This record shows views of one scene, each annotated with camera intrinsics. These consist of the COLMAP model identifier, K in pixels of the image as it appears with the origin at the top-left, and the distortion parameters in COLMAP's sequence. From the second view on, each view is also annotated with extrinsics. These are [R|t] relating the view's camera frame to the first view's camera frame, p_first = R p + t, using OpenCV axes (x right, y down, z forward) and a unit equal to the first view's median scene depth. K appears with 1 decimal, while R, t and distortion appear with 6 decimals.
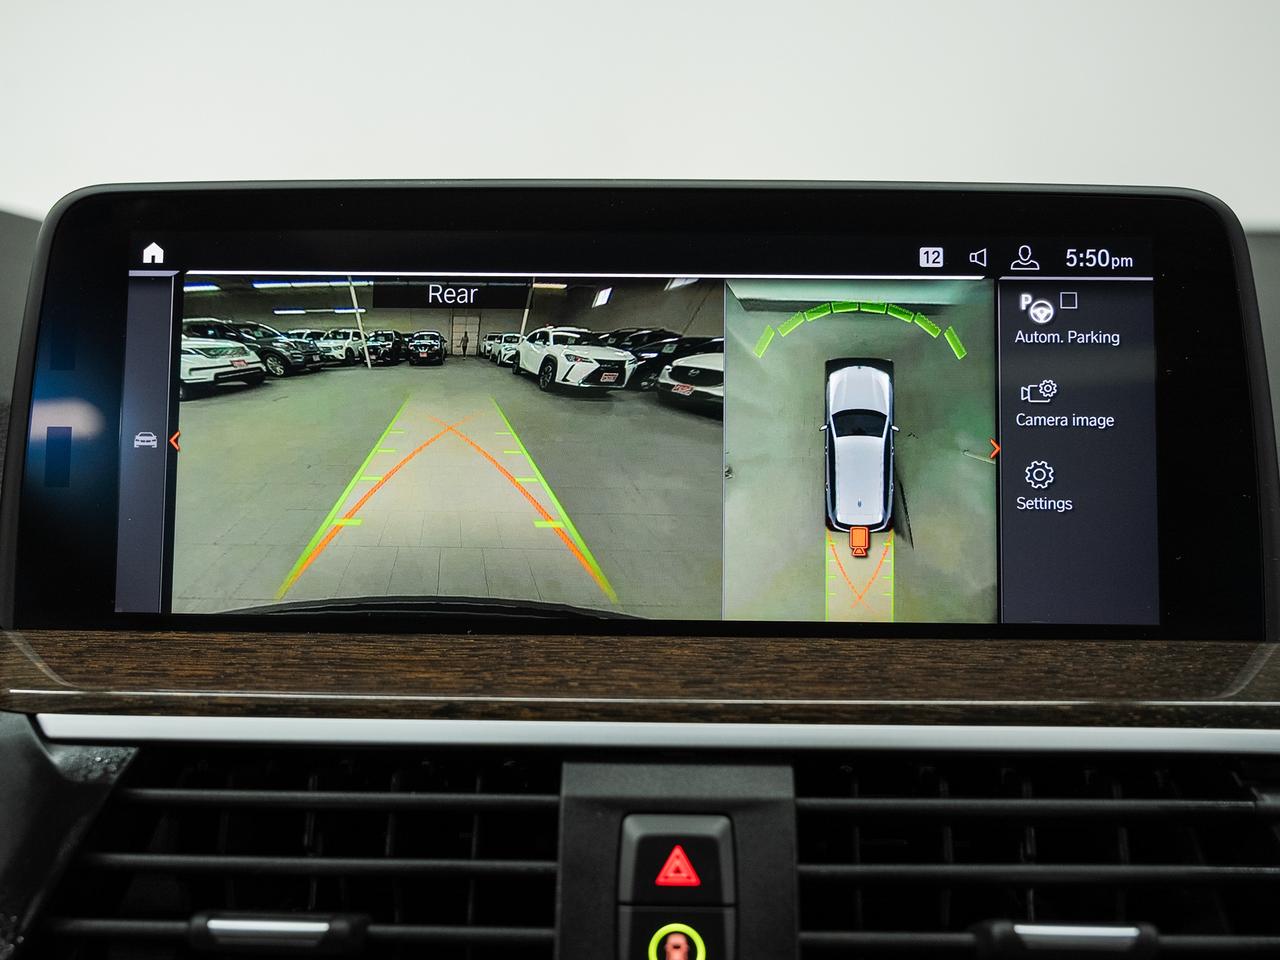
lens RADIAL K [[1409.2, 0, 631.6], [0, 1409.2, 472.7], [0, 0, 1]] dist [0.029343, 0.000000]
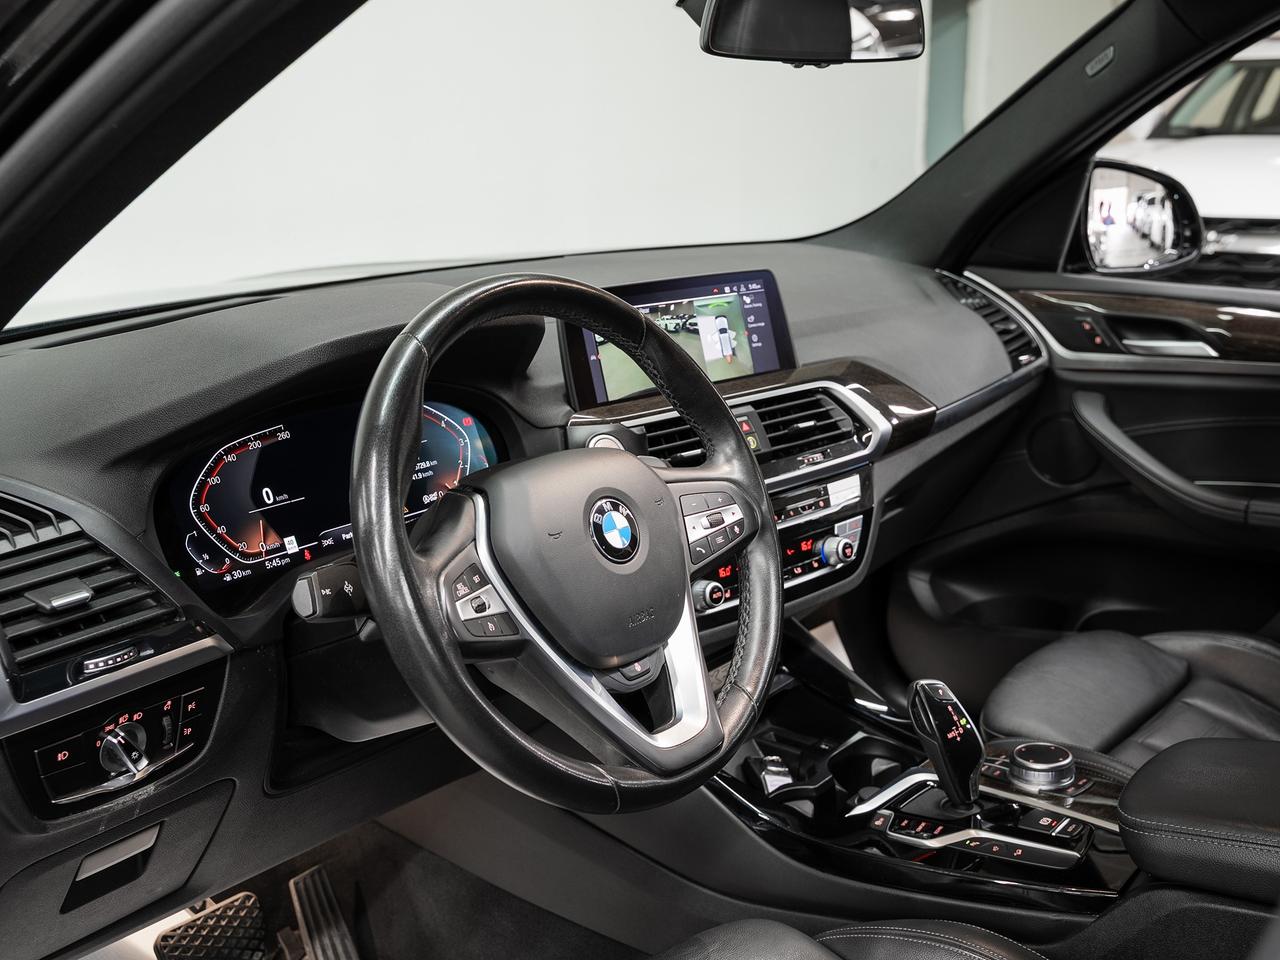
lens RADIAL K [[1409.2, 0, 647.9], [0, 1409.2, 487.9], [0, 0, 1]] dist [0.029343, 0.000000]
pose [[0.706549, -0.189428, 0.681839, -2.899474], [0.155911, 0.981501, 0.111118, -0.077738], [-0.690275, 0.027795, 0.723013, -1.827929]]
